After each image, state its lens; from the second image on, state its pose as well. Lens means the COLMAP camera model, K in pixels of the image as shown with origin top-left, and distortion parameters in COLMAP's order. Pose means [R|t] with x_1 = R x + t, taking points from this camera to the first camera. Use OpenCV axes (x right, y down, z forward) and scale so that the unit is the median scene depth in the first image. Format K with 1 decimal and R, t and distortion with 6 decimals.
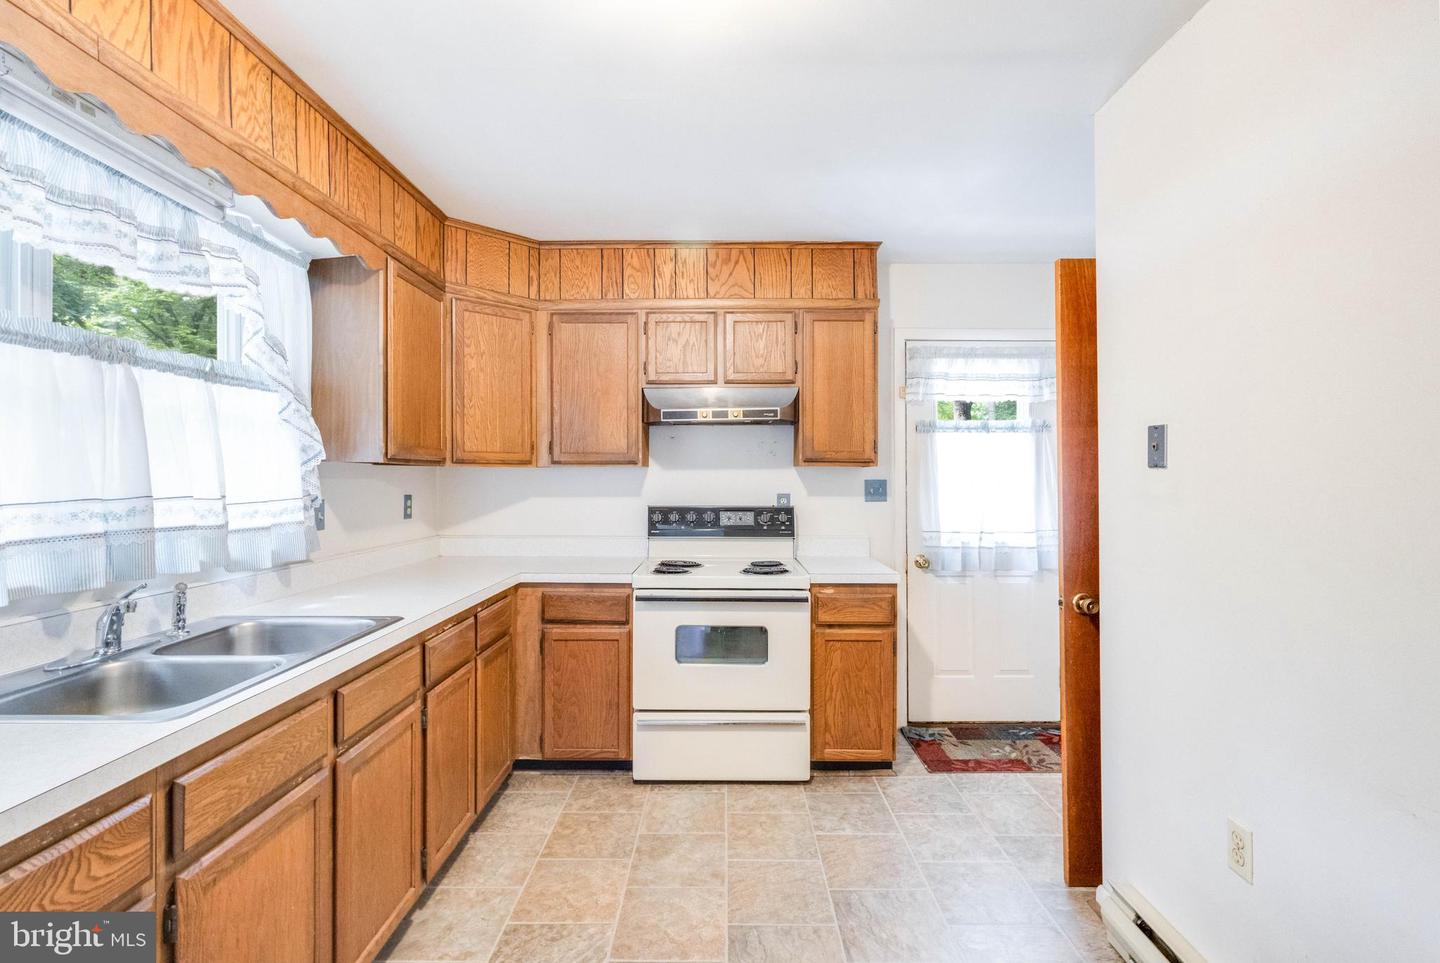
lens RADIAL K [[664.3, 0, 720.2], [0, 664.3, 477.9], [0, 0, 1]] dist [-0.000689, 0.000656]
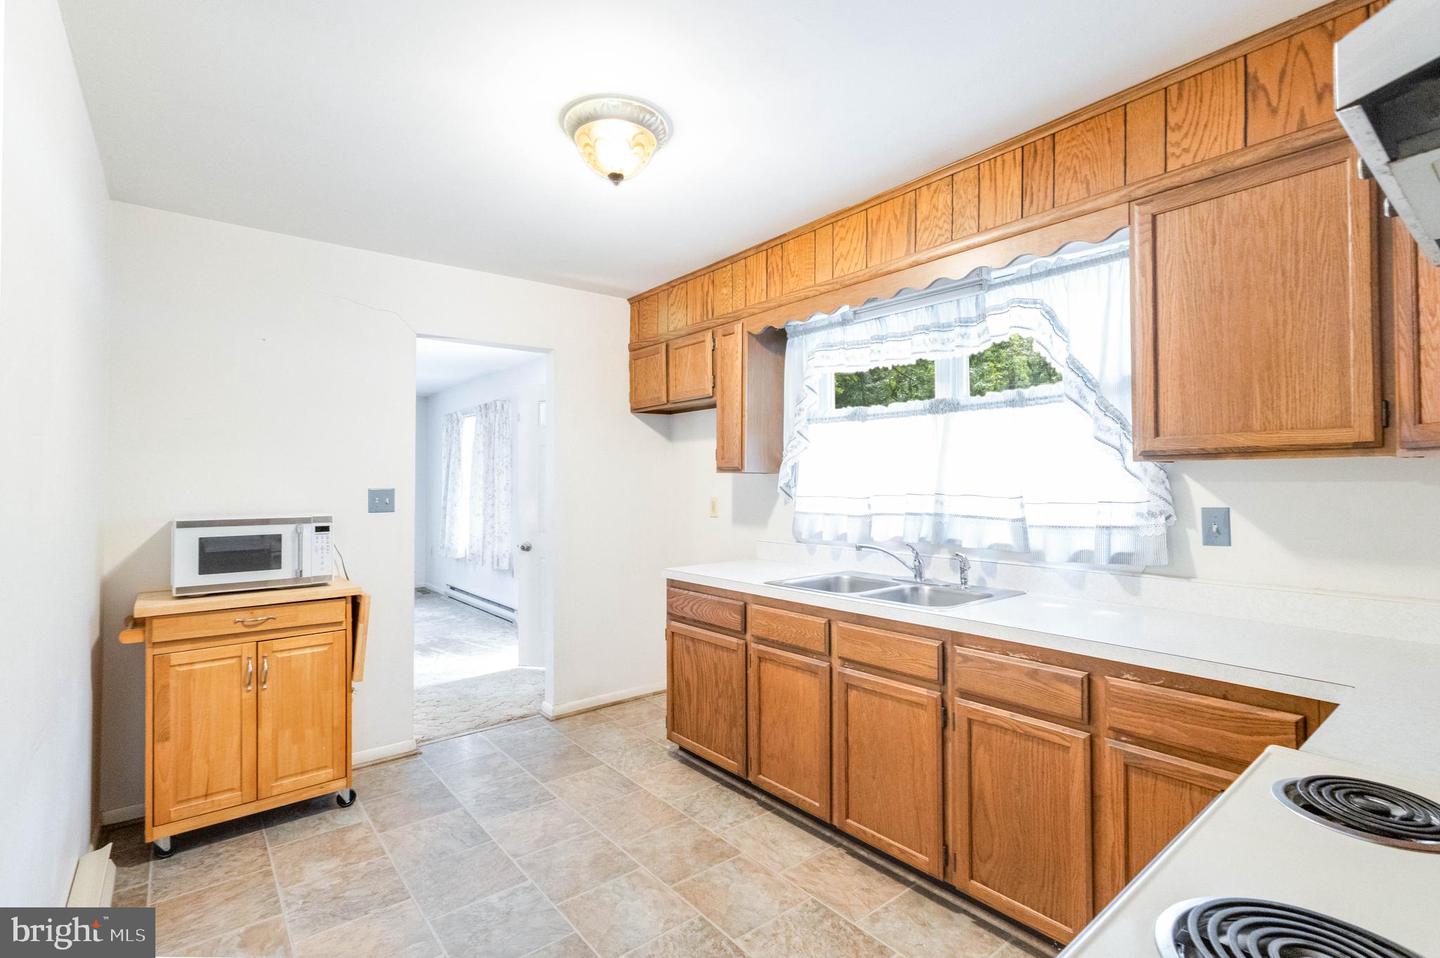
lens RADIAL K [[664.3, 0, 719.4], [0, 664.3, 479.9], [0, 0, 1]] dist [-0.000689, 0.000656]
pose [[-0.776236, -0.010938, -0.630348, 2.002278], [-0.000511, 0.999860, -0.016721, 0.079853], [0.630443, -0.012657, -0.776133, 6.683194]]
